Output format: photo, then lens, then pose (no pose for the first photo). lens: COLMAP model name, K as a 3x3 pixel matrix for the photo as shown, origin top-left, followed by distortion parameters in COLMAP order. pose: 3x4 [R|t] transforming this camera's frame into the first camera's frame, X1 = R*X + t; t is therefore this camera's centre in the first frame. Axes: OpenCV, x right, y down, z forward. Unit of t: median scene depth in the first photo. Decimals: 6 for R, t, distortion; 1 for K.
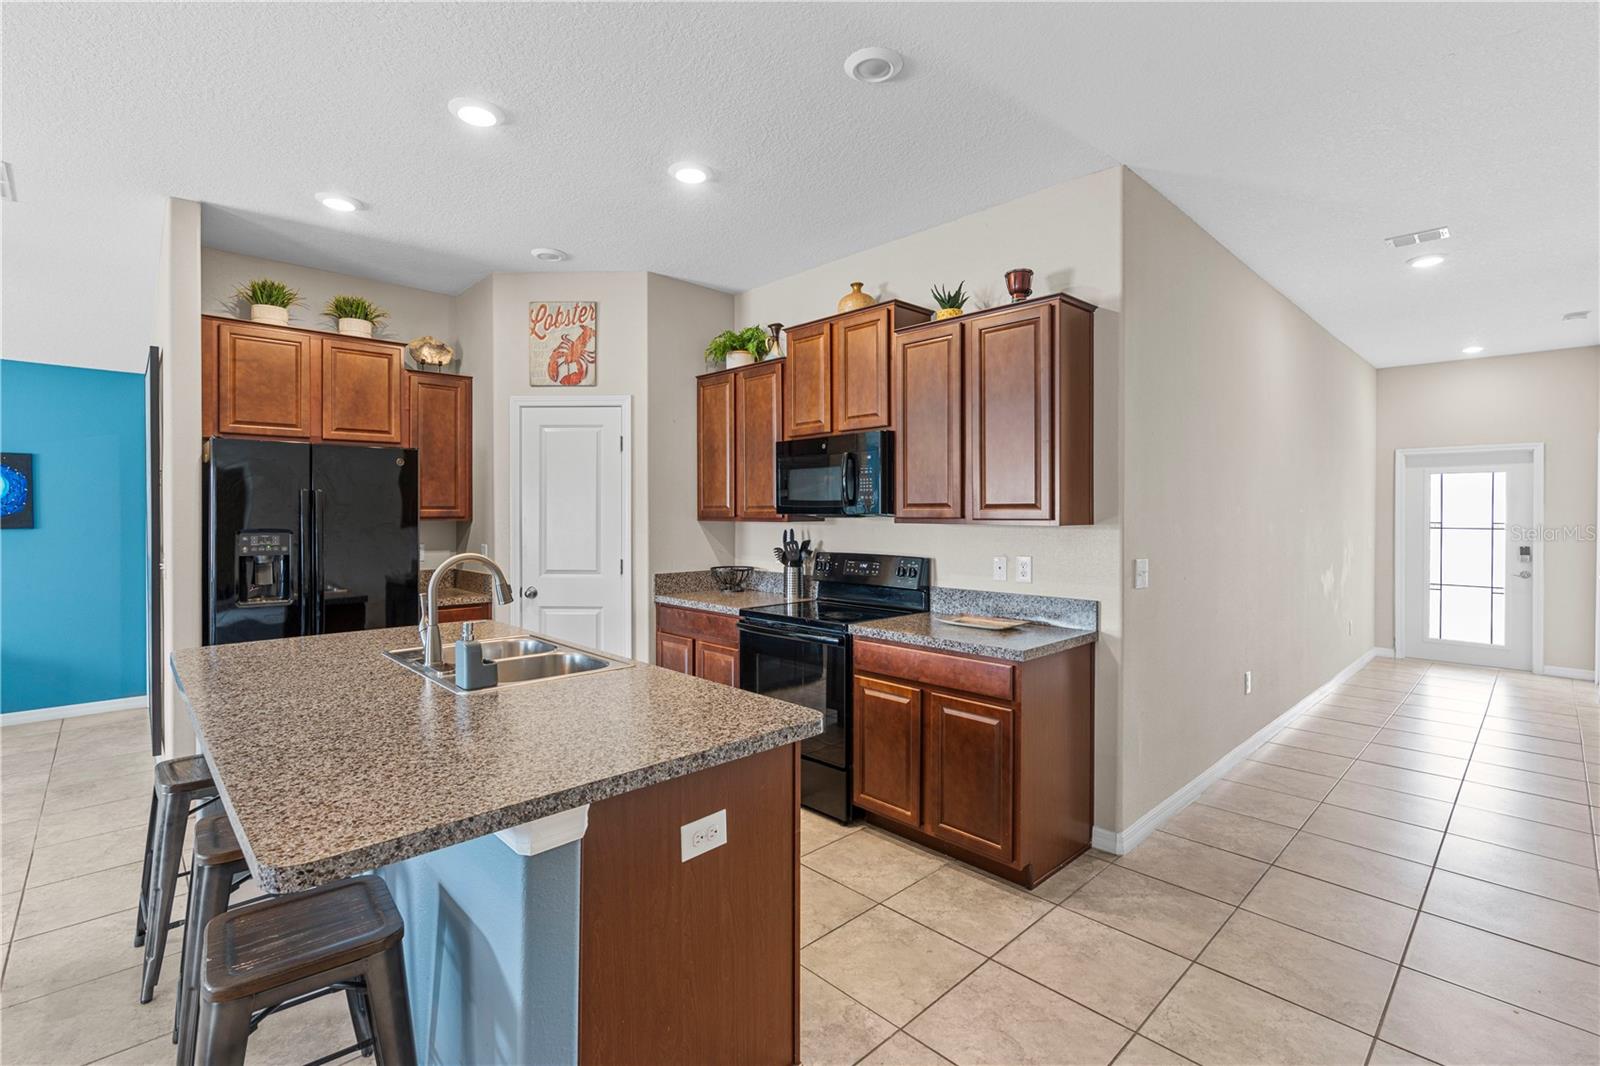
lens RADIAL K [[727.9, 0, 795.6], [0, 727.9, 515.4], [0, 0, 1]] dist [-0.004321, 0.000297]
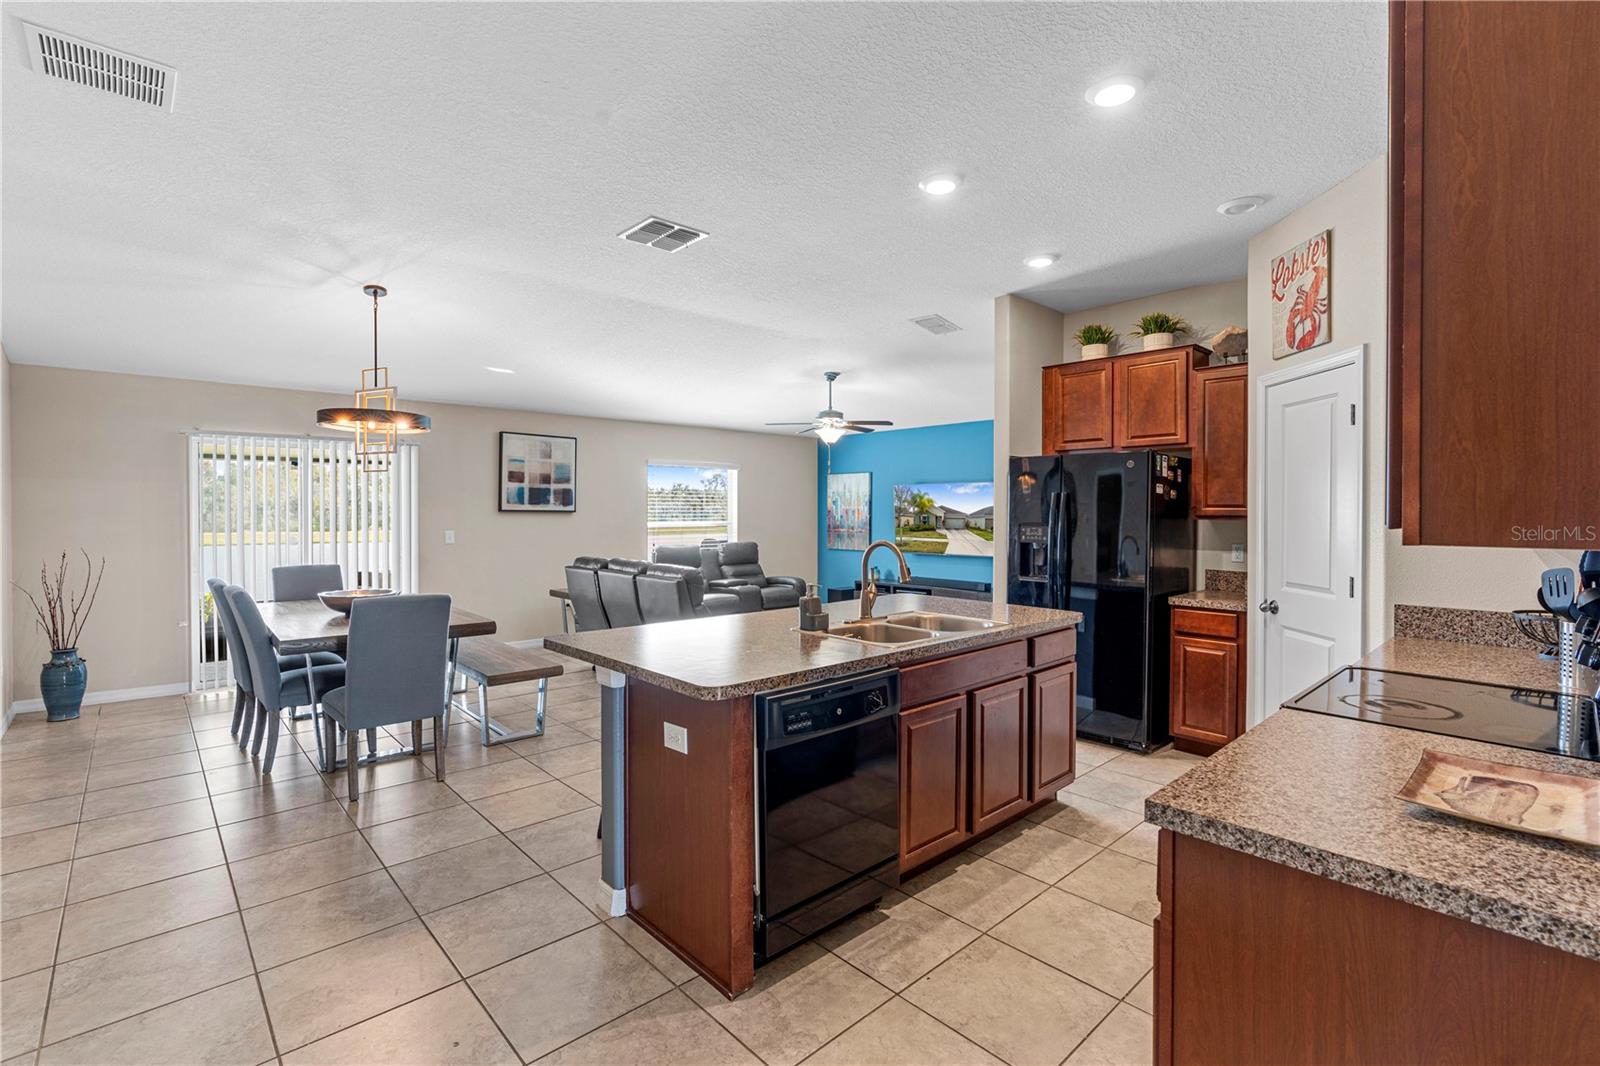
lens RADIAL K [[716.3, 0, 796.0], [0, 716.3, 517.4], [0, 0, 1]] dist [-0.008342, 0.000027]
pose [[-0.012343, 0.009130, -0.999882, 0.466444], [-0.006642, 0.999936, 0.009212, -0.000817], [0.999902, 0.006755, -0.012282, 0.463414]]
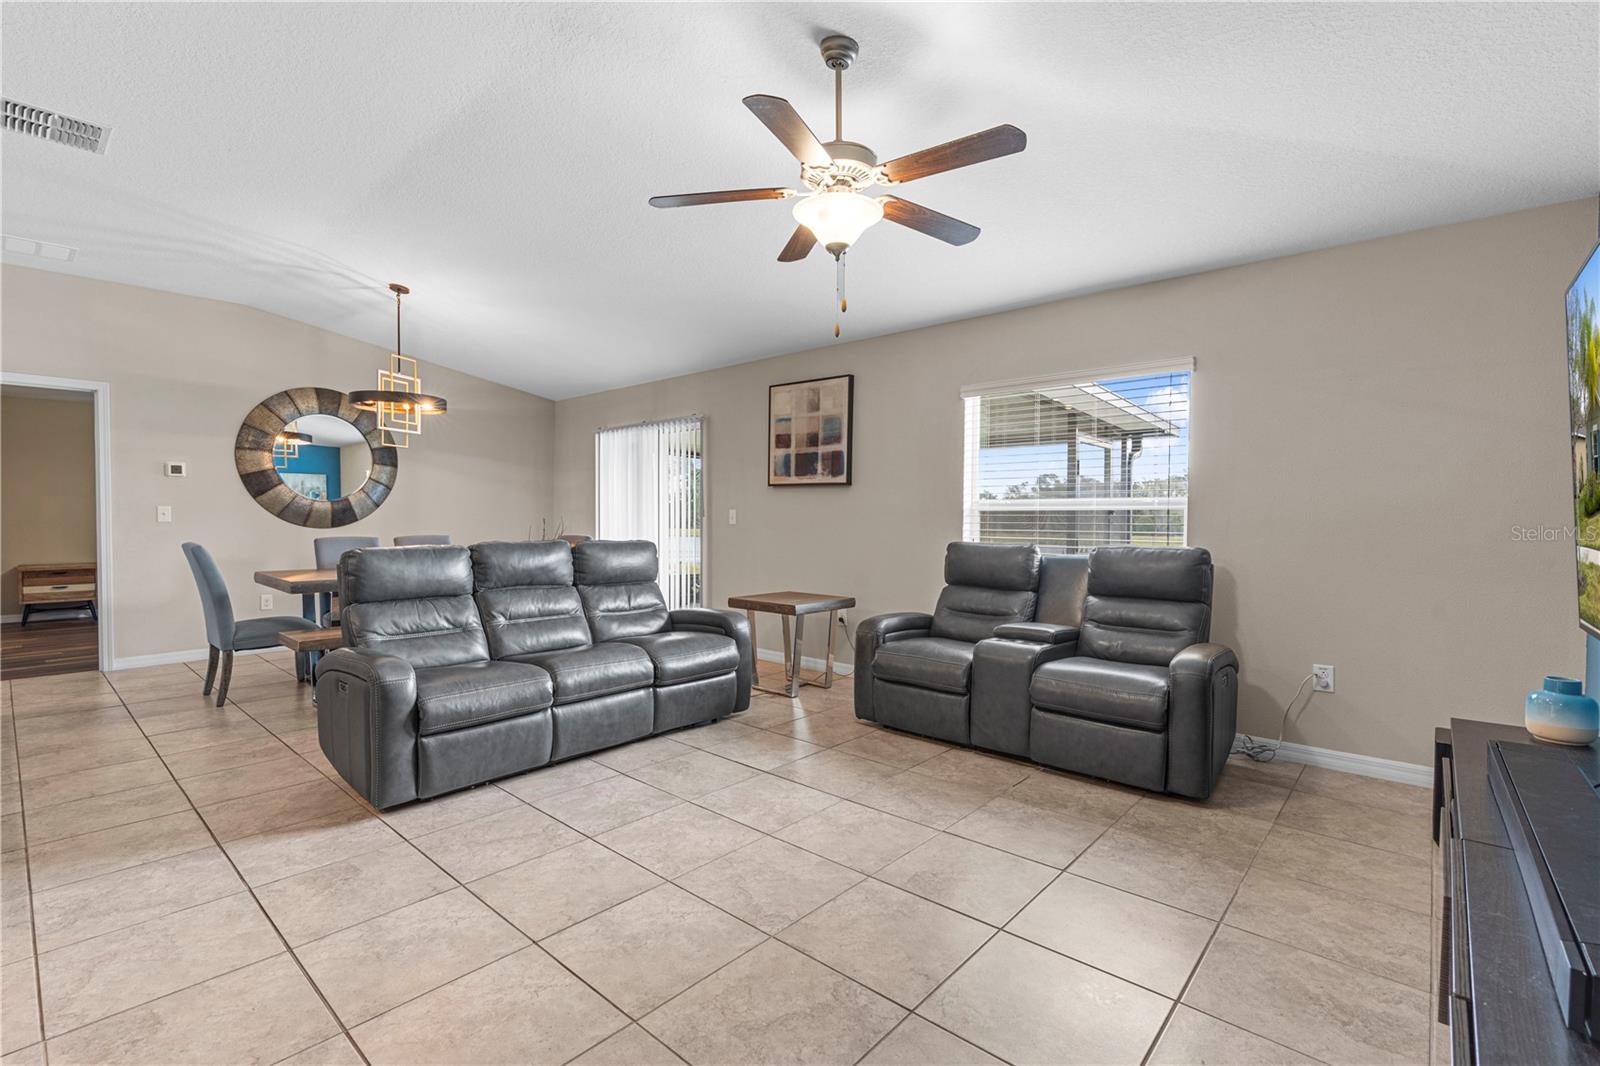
lens RADIAL K [[710.6, 0, 798.6], [0, 710.6, 532.9], [0, 0, 1]] dist [-0.002256, 0.000076]
pose [[-0.997135, -0.003424, -0.075565, -1.076241], [-0.005698, 0.999537, 0.029893, 0.050195], [0.075428, 0.030238, -0.996693, 1.057191]]
